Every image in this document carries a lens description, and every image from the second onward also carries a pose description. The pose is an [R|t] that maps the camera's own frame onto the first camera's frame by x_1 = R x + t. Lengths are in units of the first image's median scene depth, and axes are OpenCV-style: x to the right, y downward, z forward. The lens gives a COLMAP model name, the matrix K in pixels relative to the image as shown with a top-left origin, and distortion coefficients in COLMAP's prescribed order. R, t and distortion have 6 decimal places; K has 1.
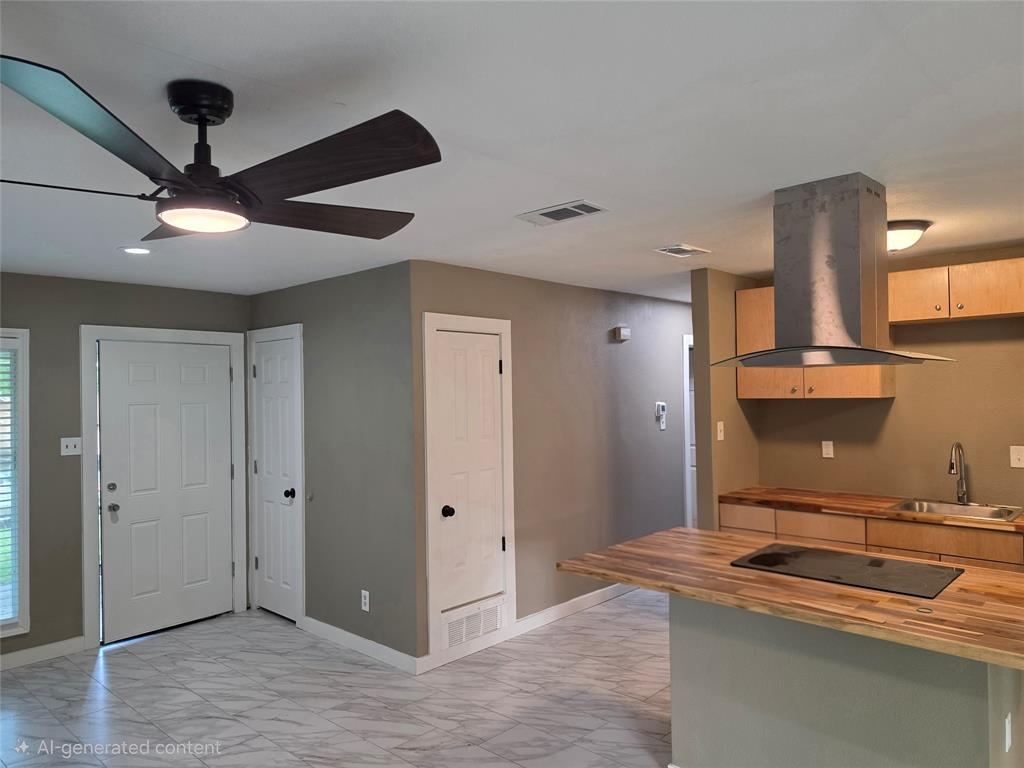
lens RADIAL K [[705.7, 0, 517.7], [0, 705.7, 383.3], [0, 0, 1]] dist [0.087379, -0.115339]
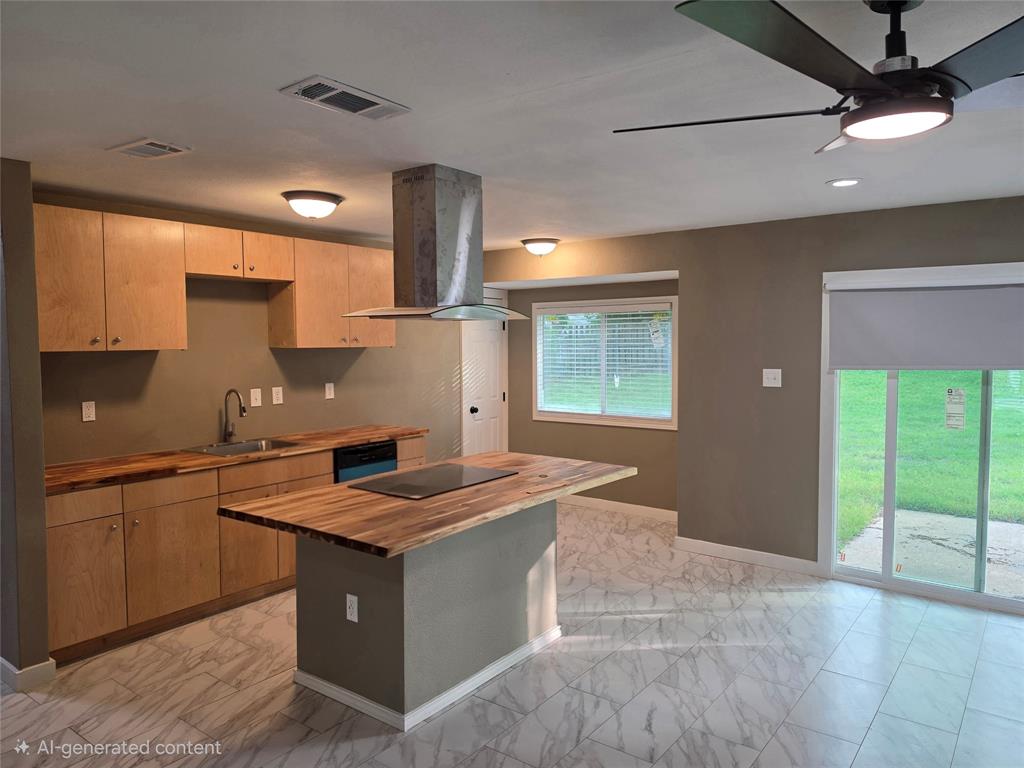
lens RADIAL K [[700.8, 0, 524.0], [0, 700.8, 378.6], [0, 0, 1]] dist [0.097544, -0.139337]
pose [[-0.110548, -0.039989, 0.993066, -0.577448], [-0.004600, 0.999200, 0.039724, 0.021653], [-0.993860, -0.000177, -0.110643, 0.719707]]
